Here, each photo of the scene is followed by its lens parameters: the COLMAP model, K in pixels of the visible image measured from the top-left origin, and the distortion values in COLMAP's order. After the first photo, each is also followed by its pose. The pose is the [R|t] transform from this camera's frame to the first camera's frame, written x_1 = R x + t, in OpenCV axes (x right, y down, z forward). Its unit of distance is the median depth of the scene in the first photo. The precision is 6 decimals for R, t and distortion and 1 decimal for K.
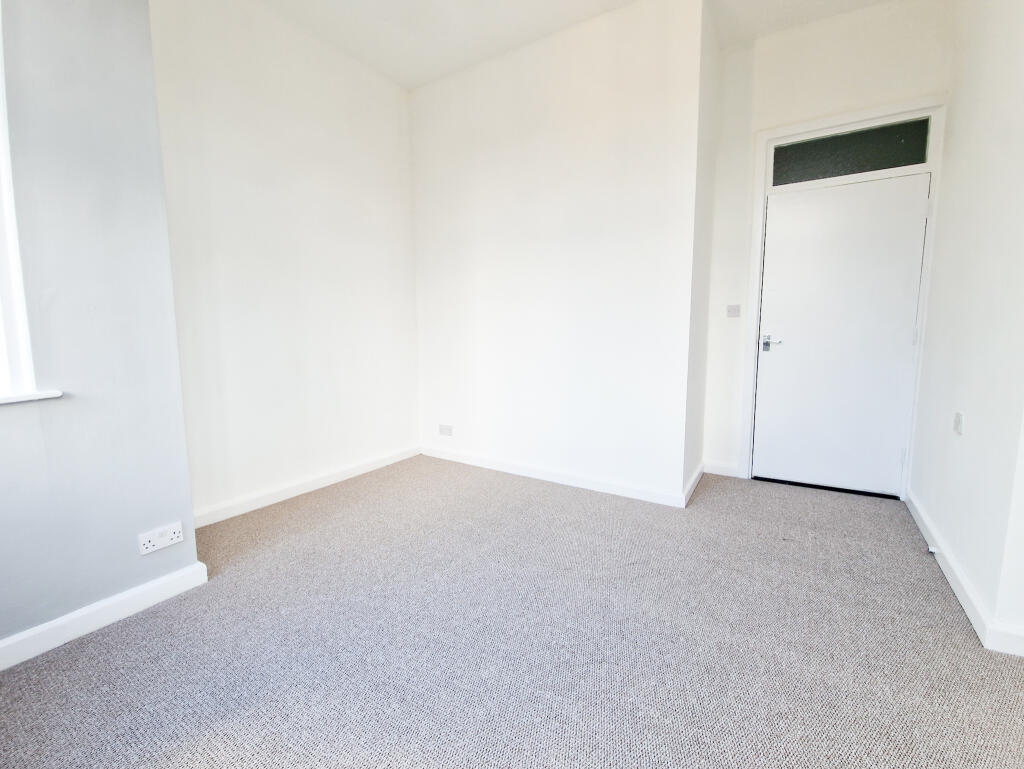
lens RADIAL K [[416.5, 0, 512.0], [0, 416.5, 384.5], [0, 0, 1]] dist [-0.000581, -0.000140]
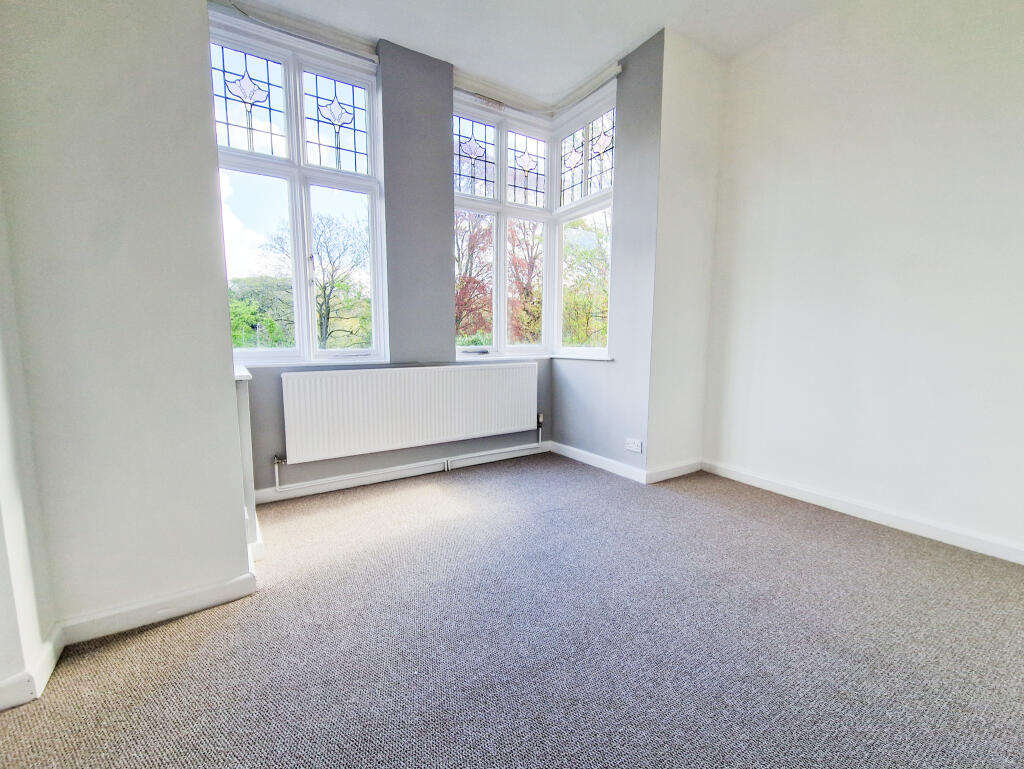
lens RADIAL K [[416.5, 0, 512.0], [0, 416.5, 384.5], [0, 0, 1]] dist [-0.000581, -0.000140]
pose [[-0.401430, 0.103574, -0.910015, 0.665266], [-0.116346, 0.979769, 0.162837, -0.079867], [0.908470, 0.171244, -0.381258, 0.796851]]
